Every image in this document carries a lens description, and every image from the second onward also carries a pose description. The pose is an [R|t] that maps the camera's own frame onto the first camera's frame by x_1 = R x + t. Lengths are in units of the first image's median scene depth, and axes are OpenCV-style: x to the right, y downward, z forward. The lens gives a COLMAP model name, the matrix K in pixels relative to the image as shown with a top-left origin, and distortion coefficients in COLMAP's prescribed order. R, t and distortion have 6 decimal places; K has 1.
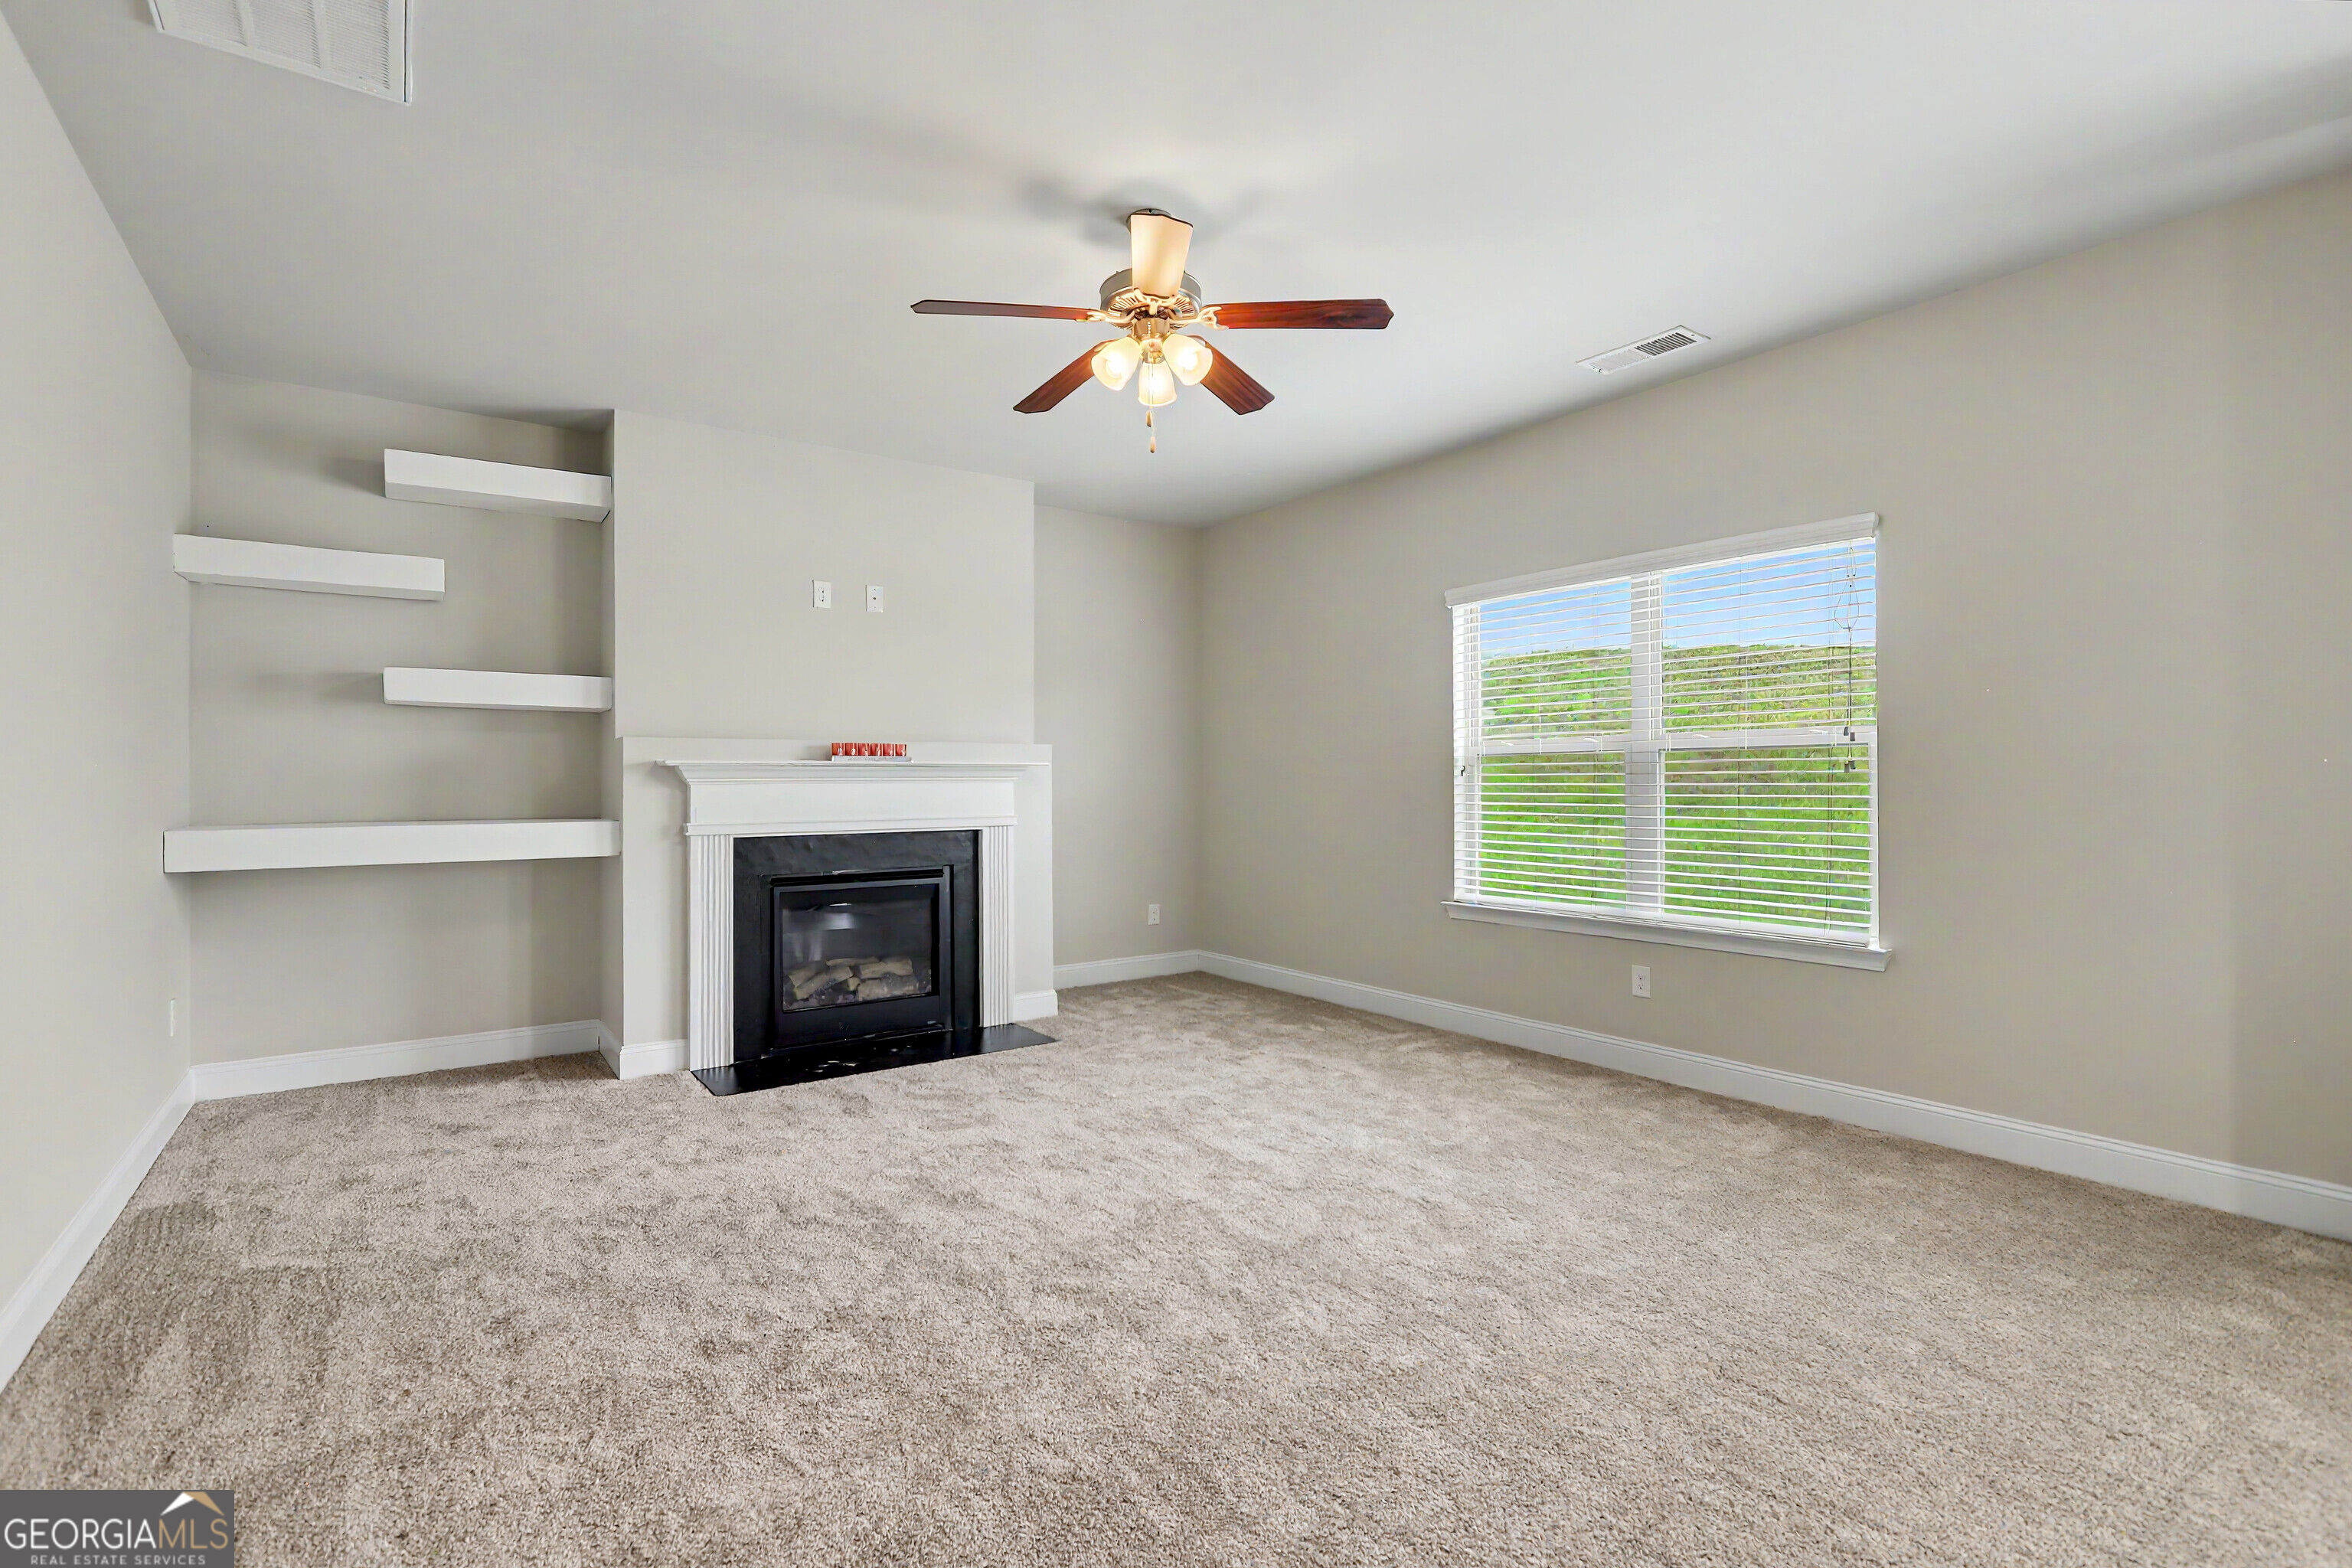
lens RADIAL K [[1050.5, 0, 1166.2], [0, 1050.5, 766.6], [0, 0, 1]] dist [-0.002879, -0.000175]
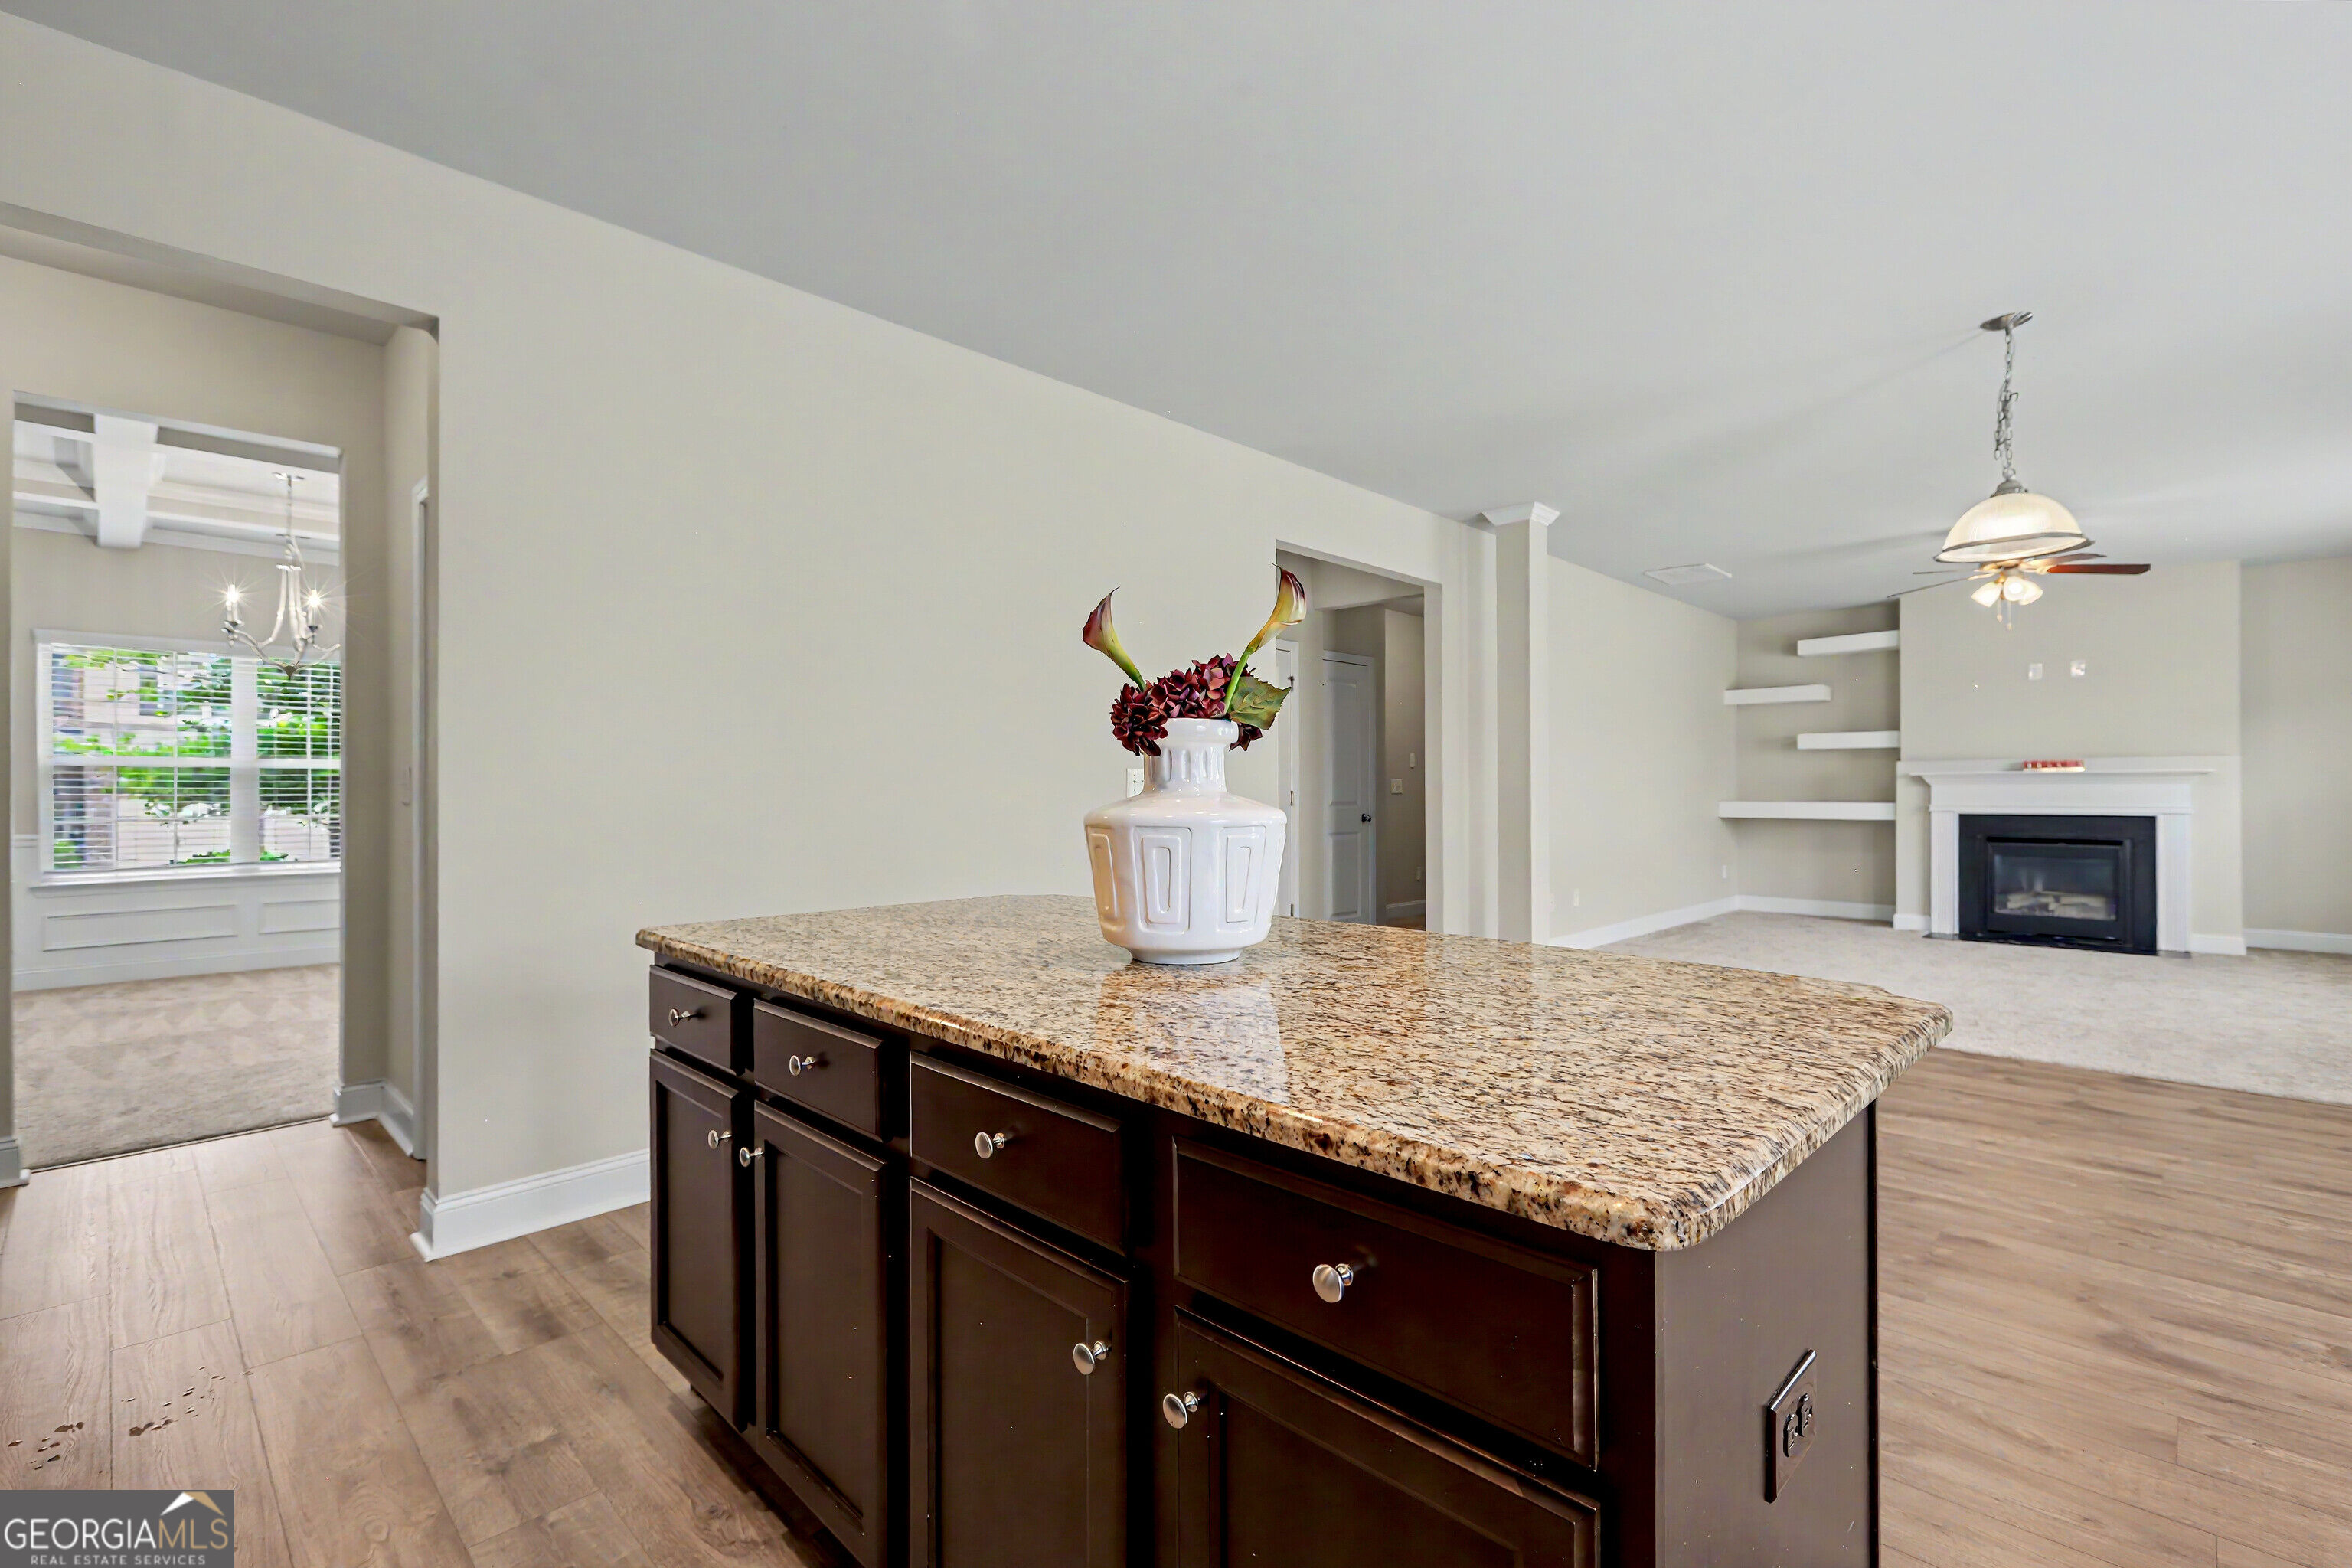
lens RADIAL K [[1050.5, 0, 1169.8], [0, 1050.5, 784.3], [0, 0, 1]] dist [-0.002879, -0.000175]
pose [[0.166155, -0.003368, -0.986094, 1.205309], [0.013691, 0.999906, -0.001108, -0.001163], [0.986005, -0.013316, 0.166186, -0.699783]]
